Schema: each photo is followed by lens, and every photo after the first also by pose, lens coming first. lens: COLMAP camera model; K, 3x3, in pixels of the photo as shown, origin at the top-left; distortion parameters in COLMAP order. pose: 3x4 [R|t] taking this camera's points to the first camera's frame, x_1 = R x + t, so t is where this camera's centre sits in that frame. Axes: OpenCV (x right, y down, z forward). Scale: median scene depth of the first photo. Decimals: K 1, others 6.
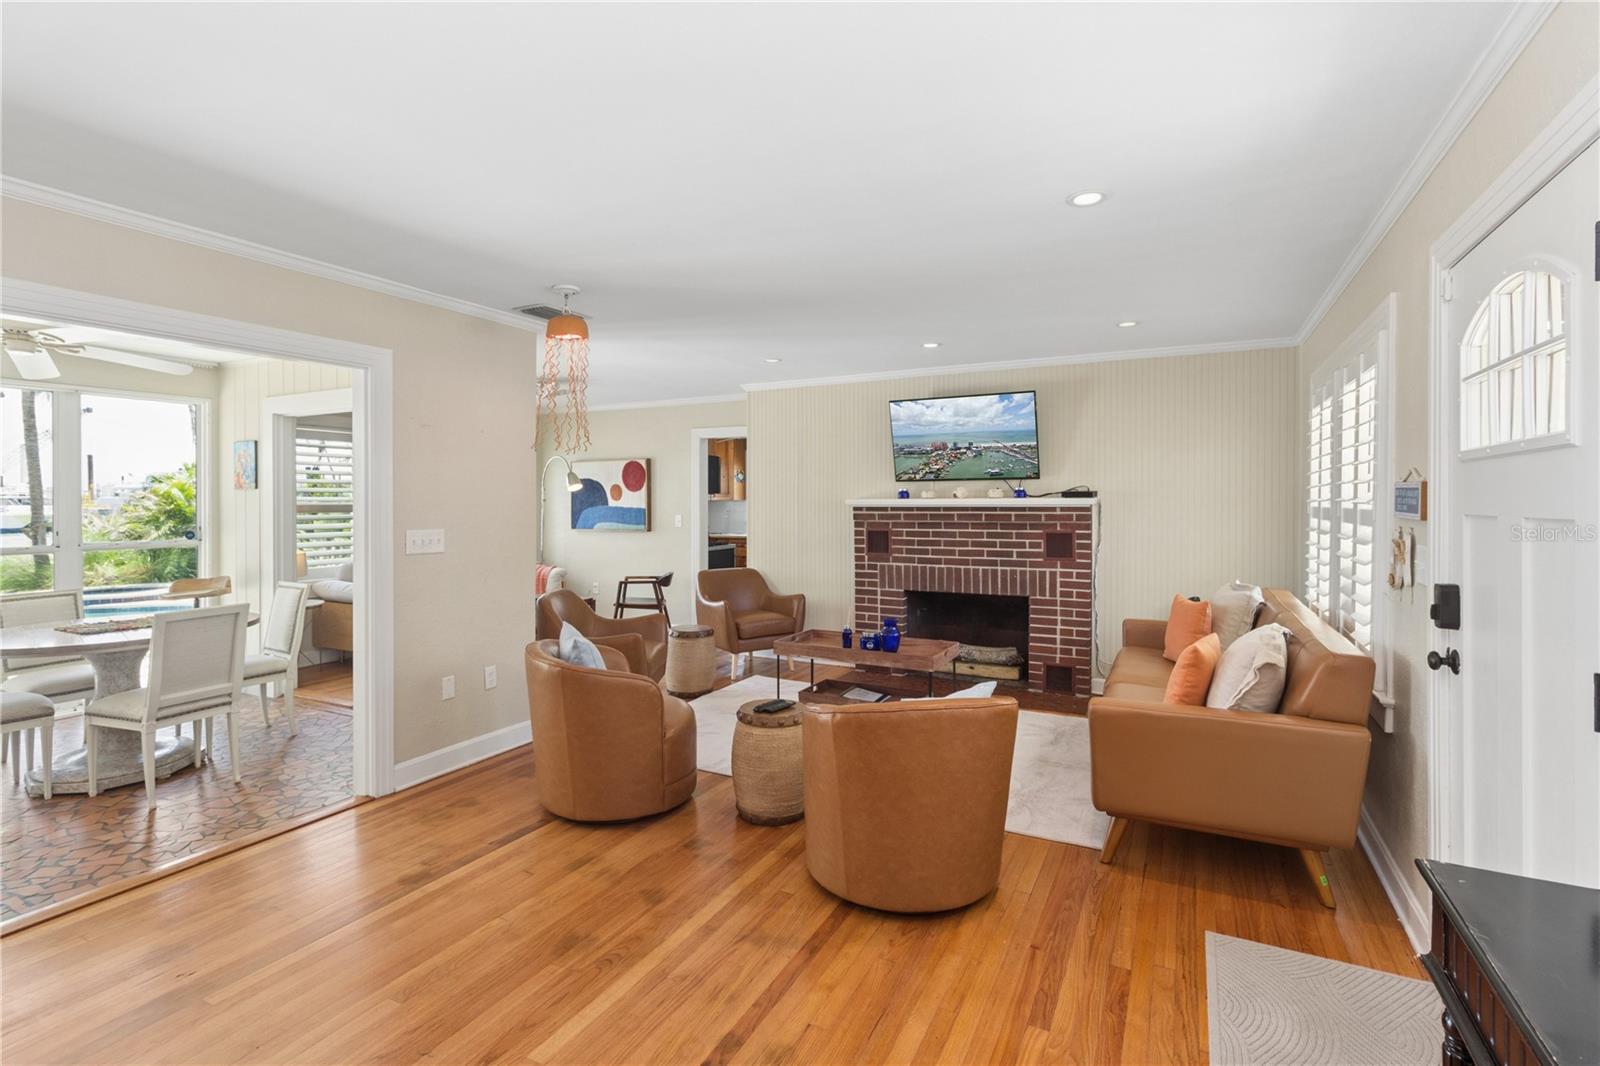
lens RADIAL K [[752.3, 0, 795.0], [0, 752.3, 506.6], [0, 0, 1]] dist [0.003127, 0.001331]
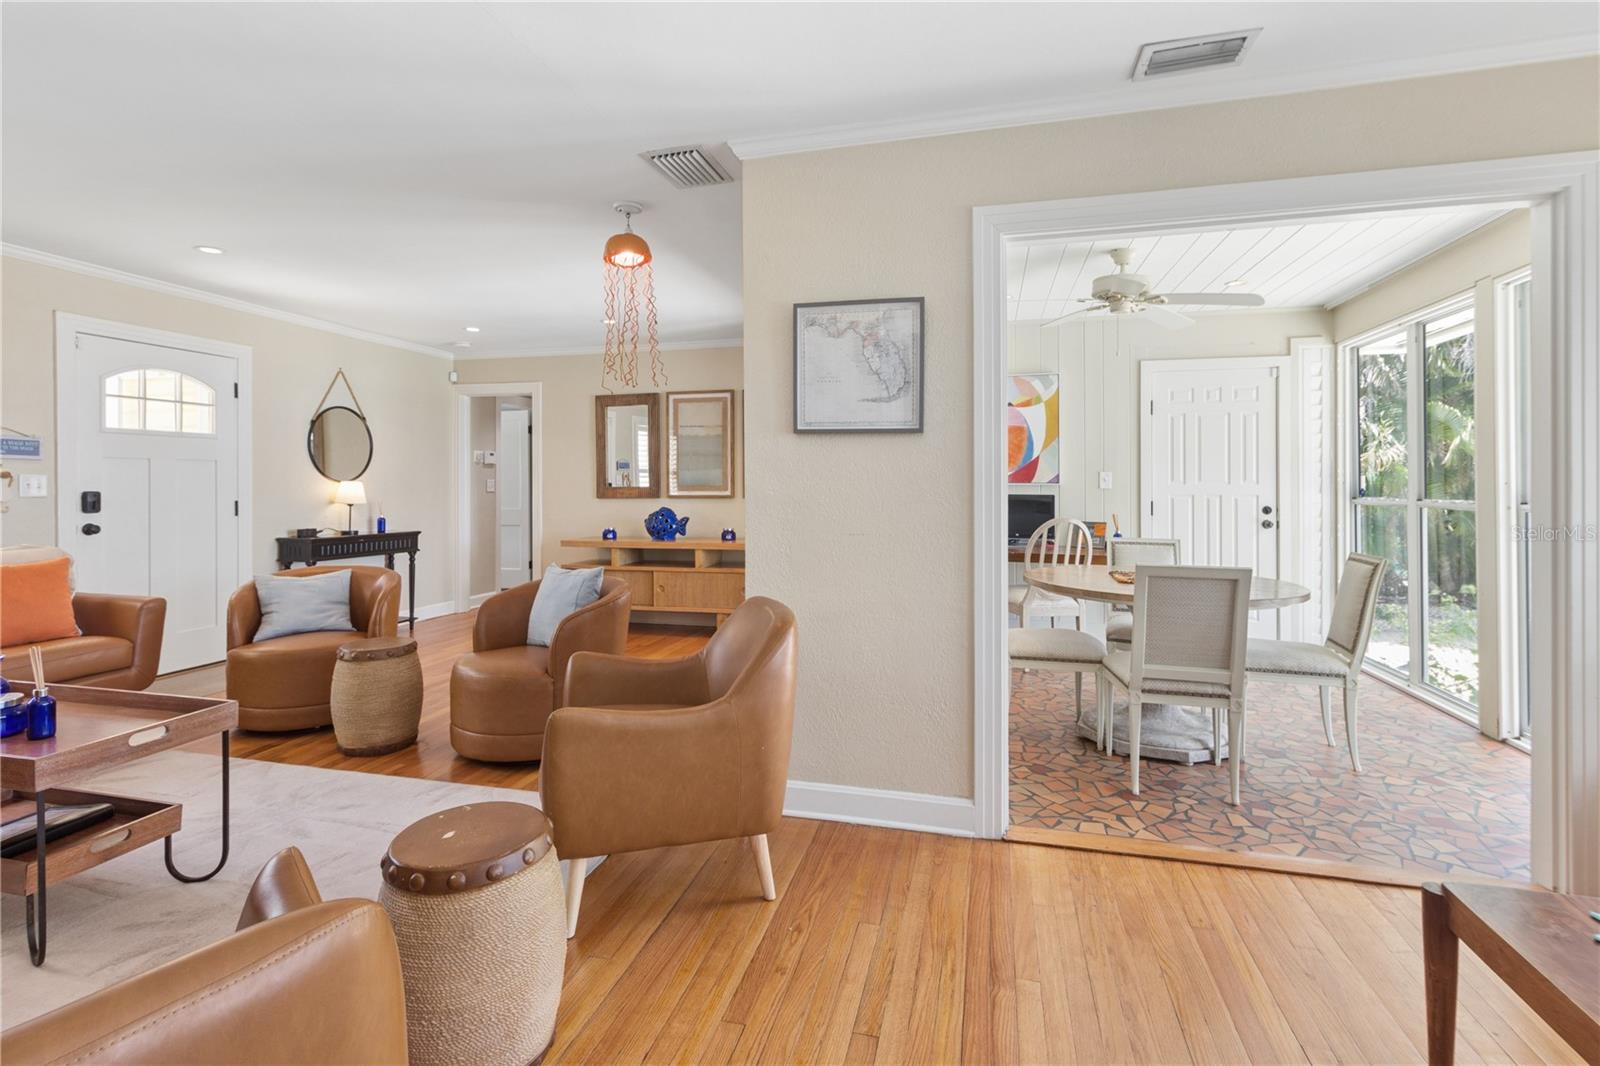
lens RADIAL K [[752.3, 0, 792.2], [0, 752.3, 482.5], [0, 0, 1]] dist [0.003127, 0.001331]
pose [[-0.972216, 0.001520, -0.234079, -0.183561], [-0.000276, 0.999971, 0.007637, 0.023336], [0.234084, 0.007489, -0.972188, 1.268510]]
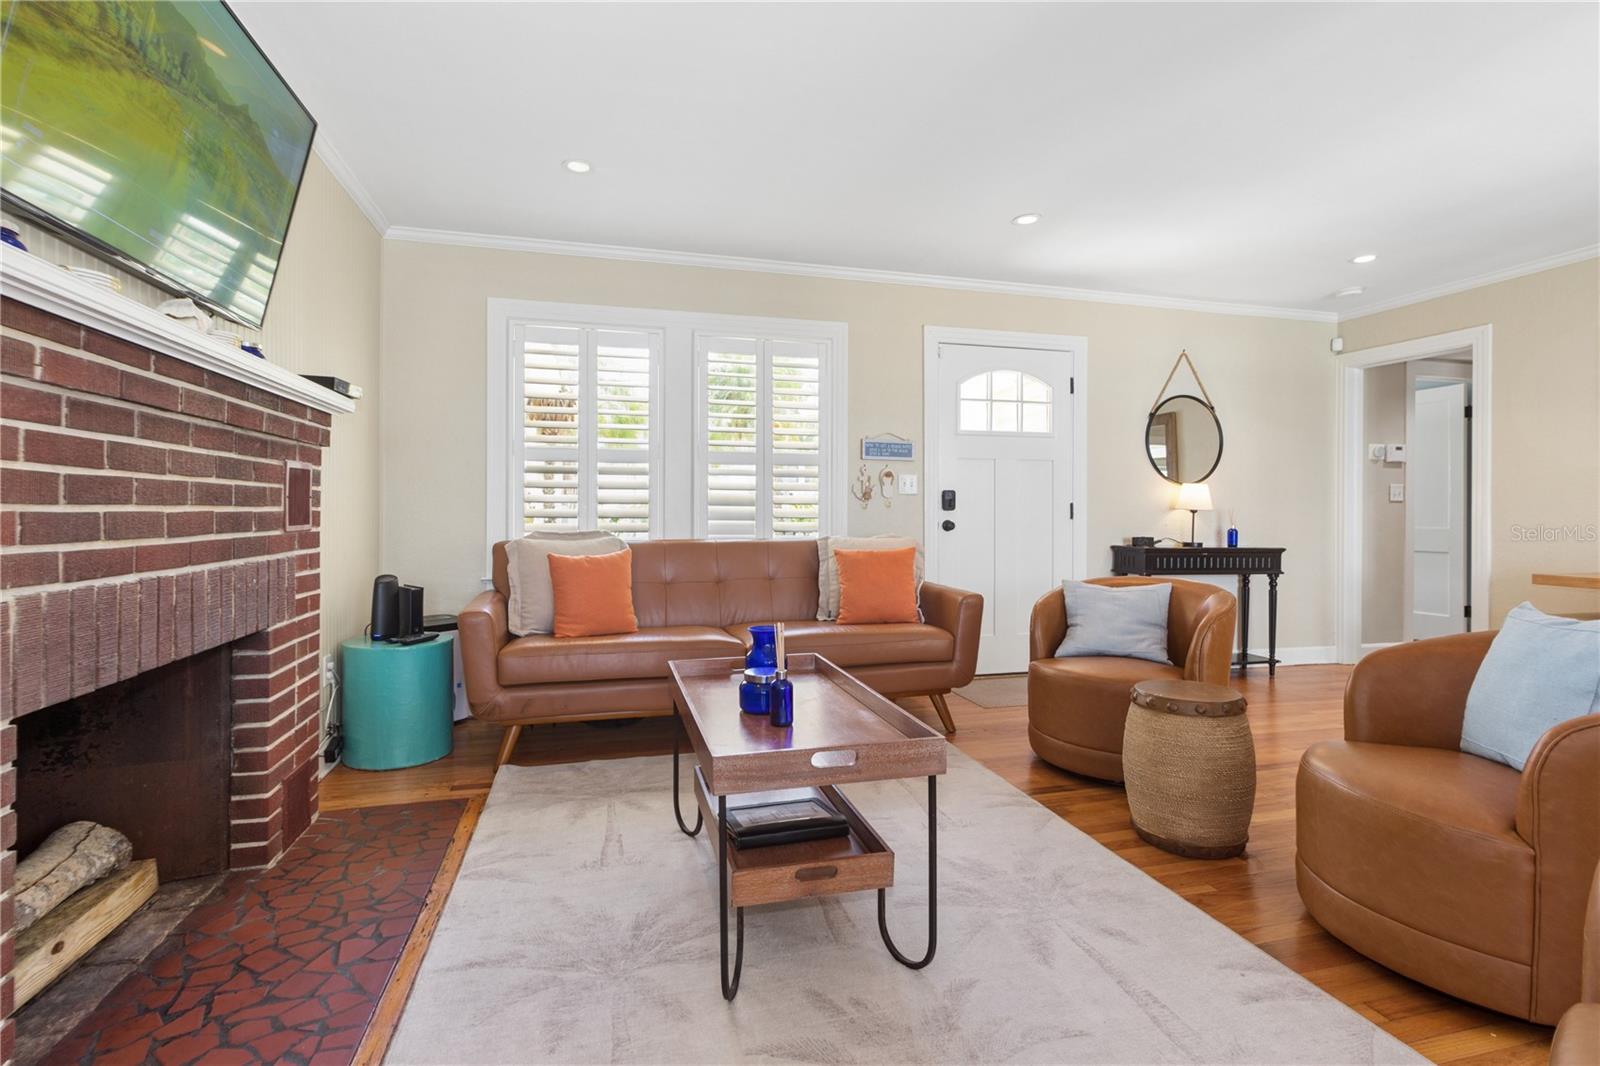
lens RADIAL K [[752.3, 0, 799.6], [0, 752.3, 516.1], [0, 0, 1]] dist [0.003127, 0.001331]
pose [[-0.680599, -0.003809, 0.732646, -0.159408], [0.004781, 0.999942, 0.009641, 0.057434], [-0.732641, 0.010064, -0.680541, 1.034838]]
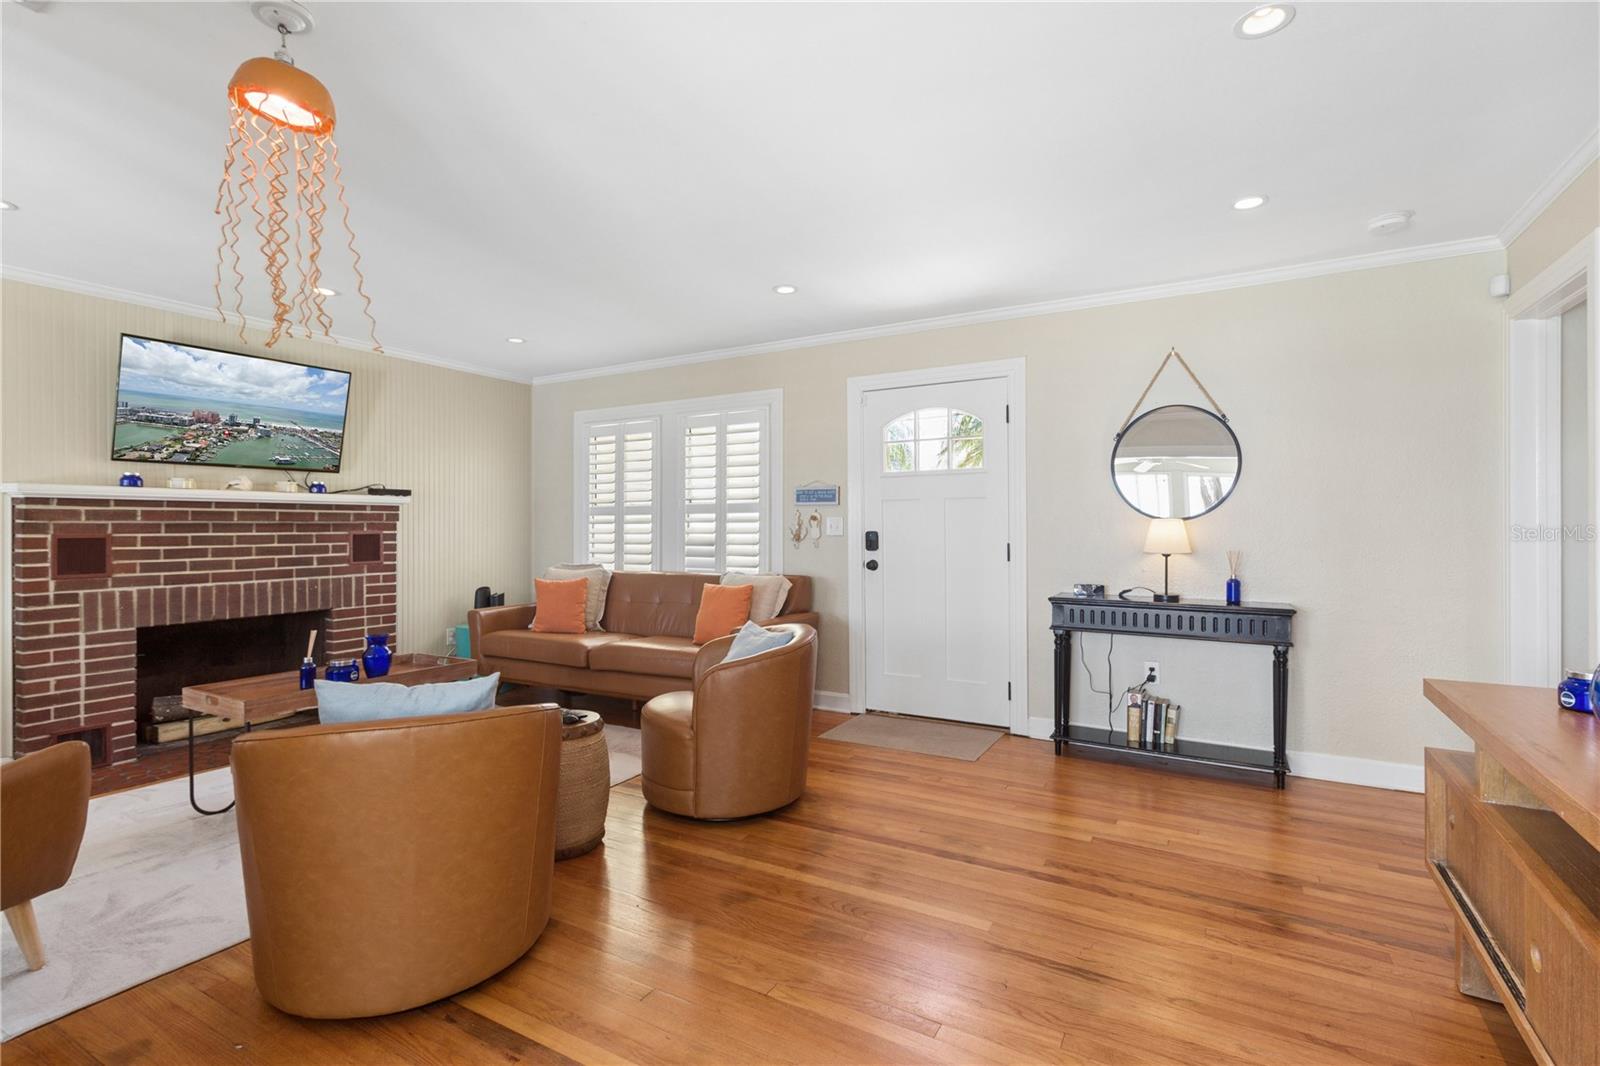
lens RADIAL K [[752.3, 0, 804.0], [0, 752.3, 531.2], [0, 0, 1]] dist [0.003127, 0.001331]
pose [[0.028161, -0.000758, 0.999603, -0.519526], [0.014060, 0.999901, 0.000362, 0.036927], [-0.999505, 0.014044, 0.028169, 0.423394]]
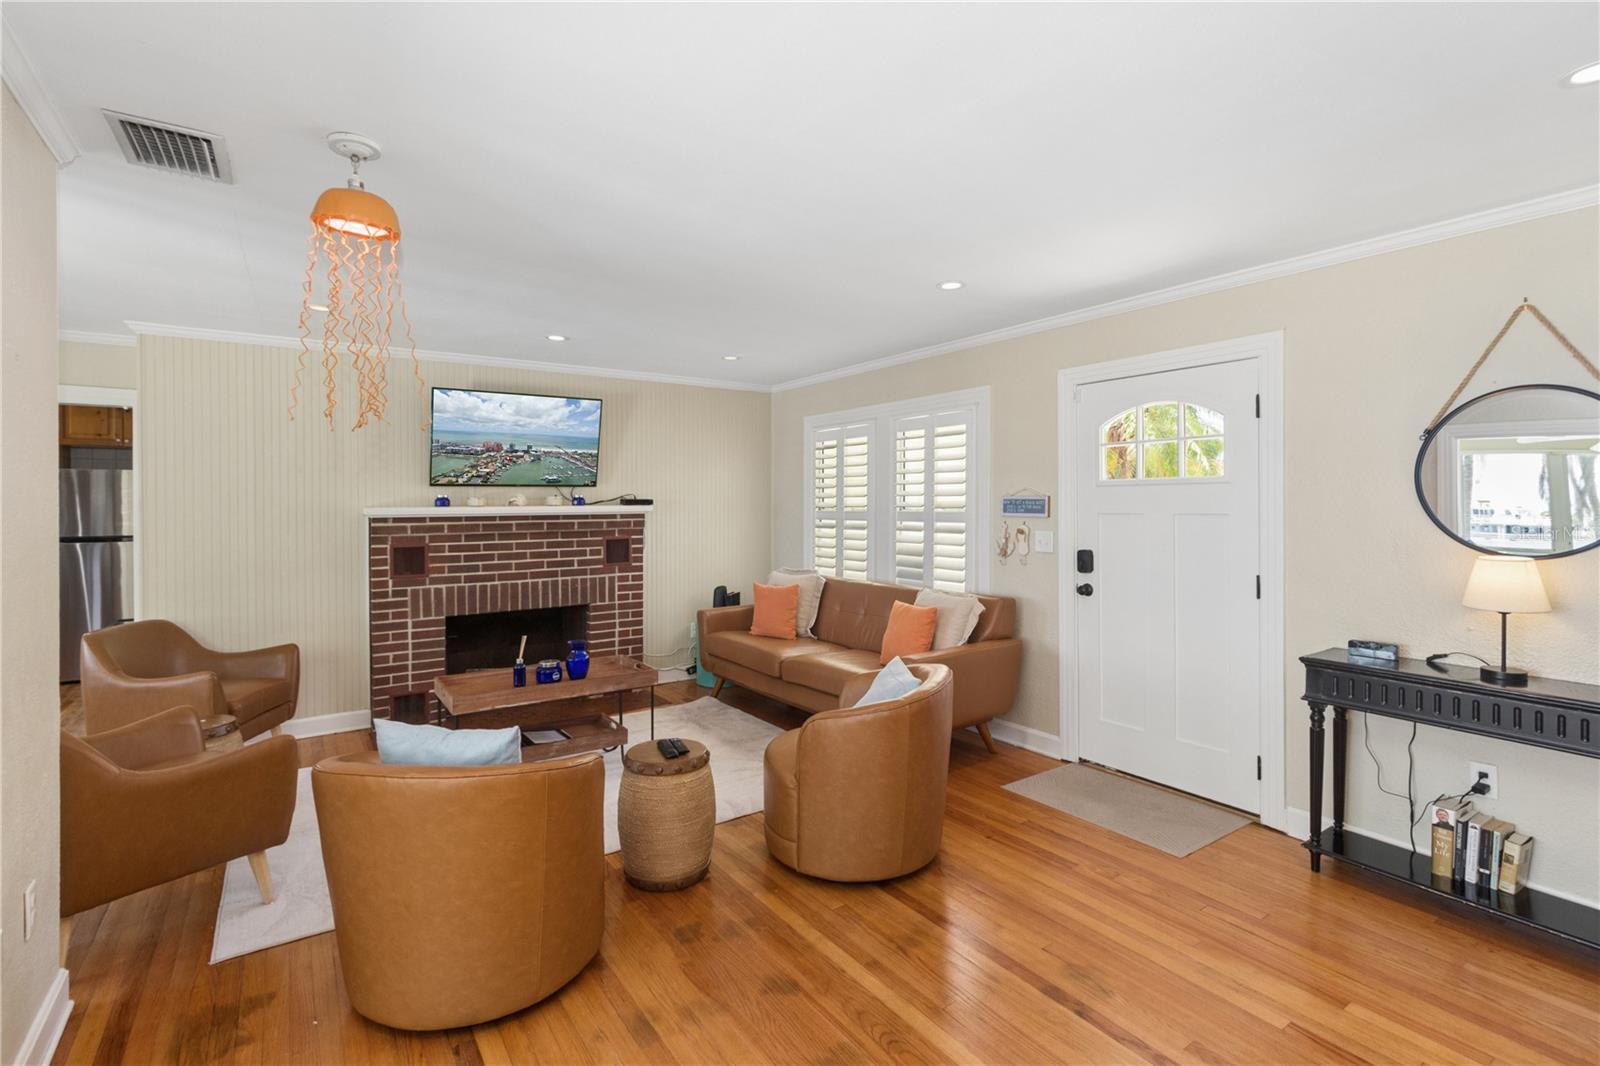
lens RADIAL K [[752.3, 0, 796.9], [0, 752.3, 510.4], [0, 0, 1]] dist [0.003127, 0.001331]
pose [[0.462927, -0.008044, 0.886360, -0.434434], [0.012202, 0.999922, 0.002702, -0.004145], [-0.886312, 0.009564, 0.462989, 0.283600]]
